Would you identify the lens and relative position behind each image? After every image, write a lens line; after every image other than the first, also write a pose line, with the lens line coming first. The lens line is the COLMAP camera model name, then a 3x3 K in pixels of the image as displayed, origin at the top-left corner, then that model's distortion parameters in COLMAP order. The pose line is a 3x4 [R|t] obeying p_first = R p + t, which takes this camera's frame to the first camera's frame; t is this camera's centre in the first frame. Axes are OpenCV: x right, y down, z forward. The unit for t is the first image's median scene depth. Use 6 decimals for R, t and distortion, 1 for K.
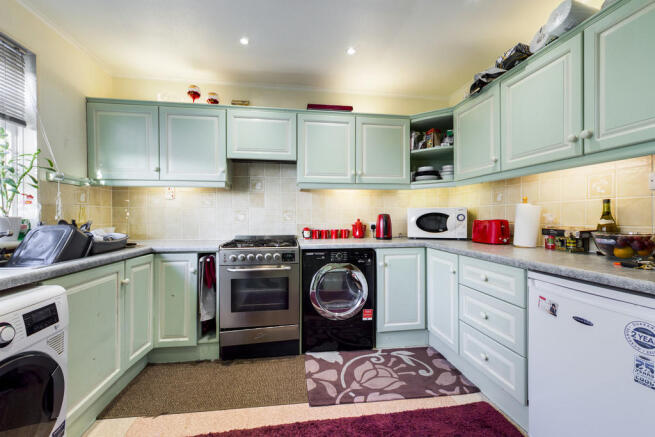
lens RADIAL K [[275.2, 0, 326.4], [0, 275.2, 217.6], [0, 0, 1]] dist [0.002013, -0.000346]
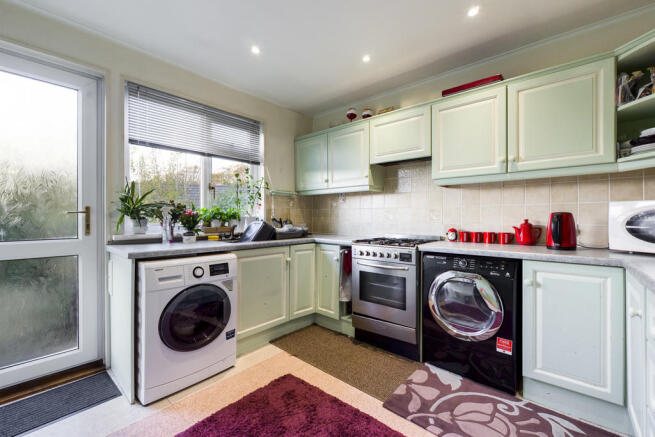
lens RADIAL K [[275.2, 0, 327.7], [0, 275.2, 217.1], [0, 0, 1]] dist [0.002013, -0.000346]
pose [[0.654763, 0.002441, -0.755830, 0.421241], [-0.002294, 0.999997, 0.001242, -0.000603], [0.755831, 0.000921, 0.654766, 0.145375]]
